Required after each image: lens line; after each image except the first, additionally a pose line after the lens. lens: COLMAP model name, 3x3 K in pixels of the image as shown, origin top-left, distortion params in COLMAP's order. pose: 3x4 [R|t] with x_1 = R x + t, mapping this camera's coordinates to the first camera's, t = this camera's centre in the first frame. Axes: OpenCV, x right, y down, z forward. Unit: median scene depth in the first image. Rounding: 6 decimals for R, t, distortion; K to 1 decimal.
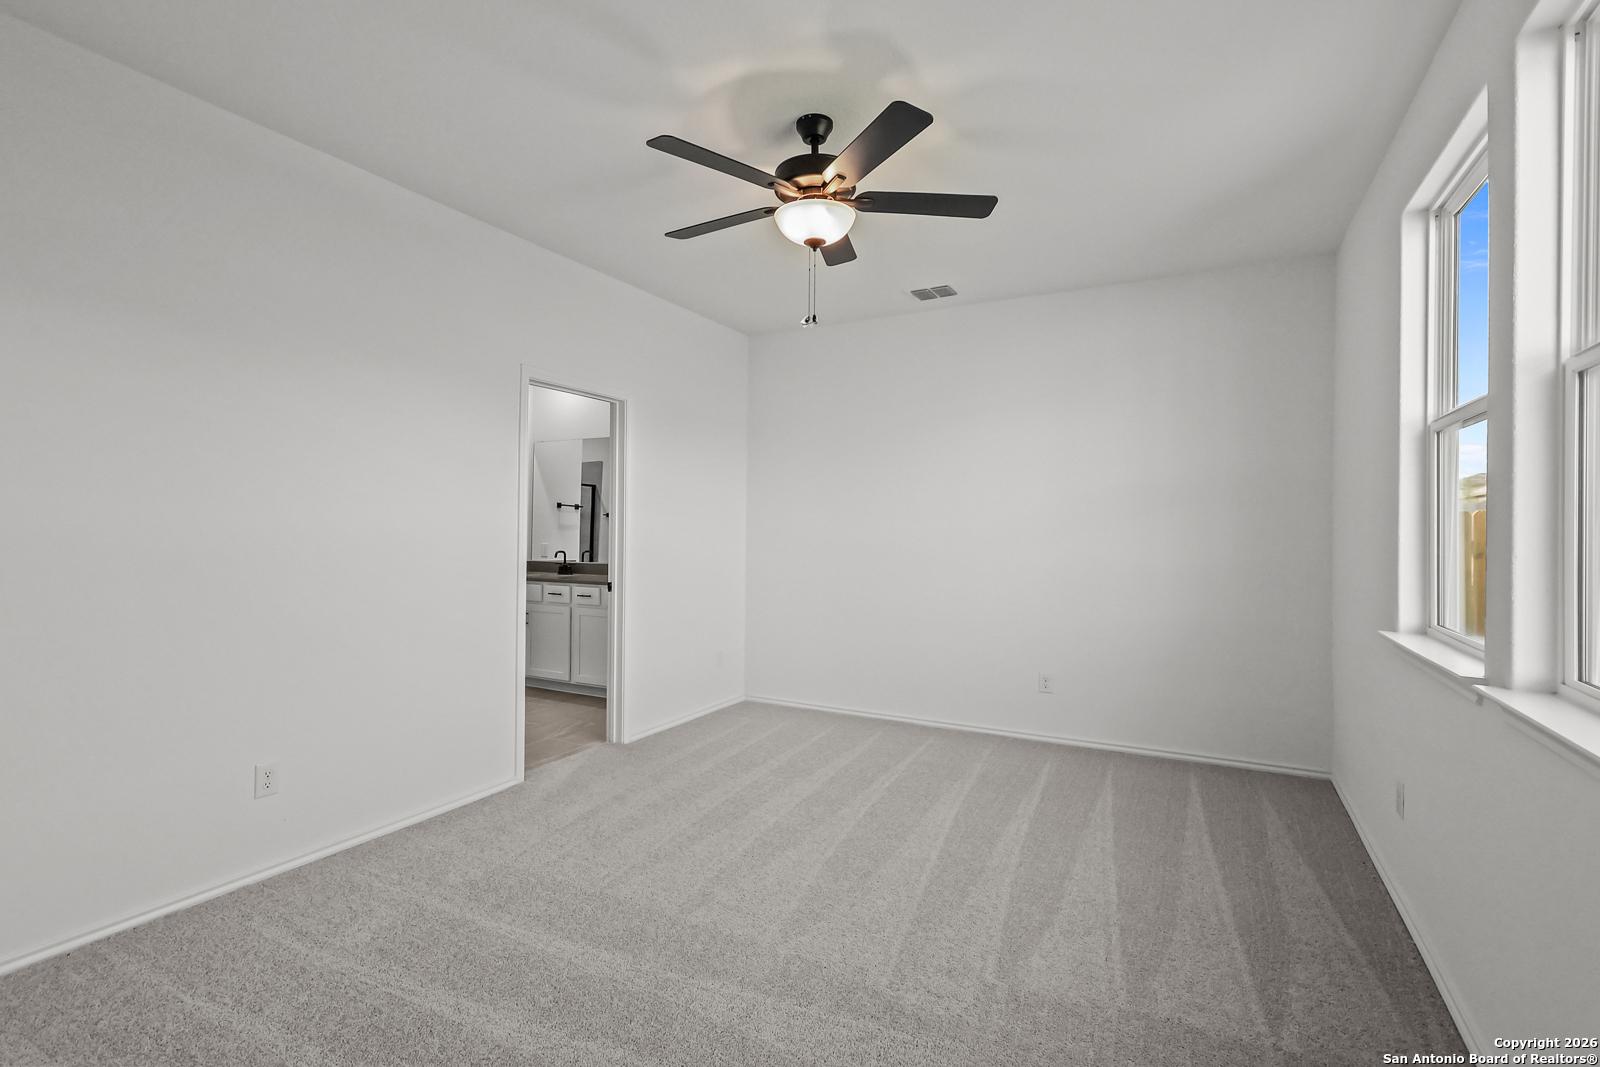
lens RADIAL K [[745.8, 0, 797.0], [0, 745.8, 531.3], [0, 0, 1]] dist [-0.003146, 0.001366]
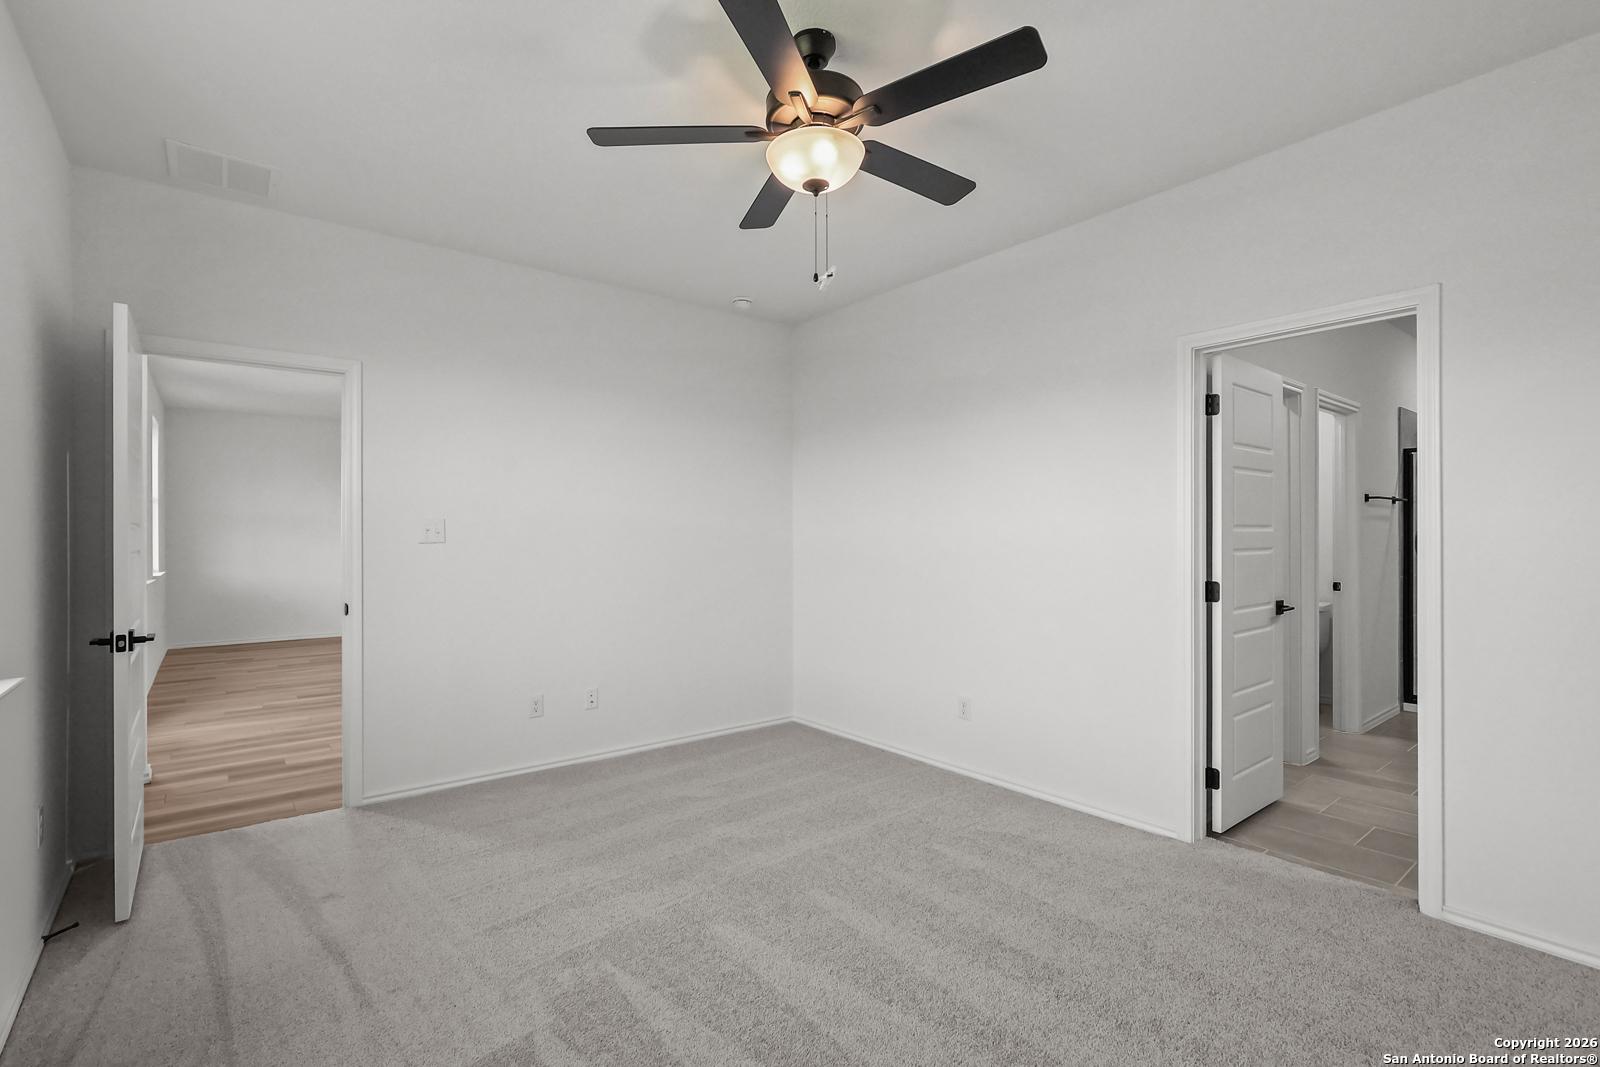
lens RADIAL K [[745.8, 0, 798.4], [0, 745.8, 536.3], [0, 0, 1]] dist [-0.003146, 0.001366]
pose [[-0.398381, -0.005708, -0.917202, 0.615332], [-0.000647, 0.999982, -0.005943, 0.003989], [0.917220, -0.001774, -0.398378, 1.029434]]
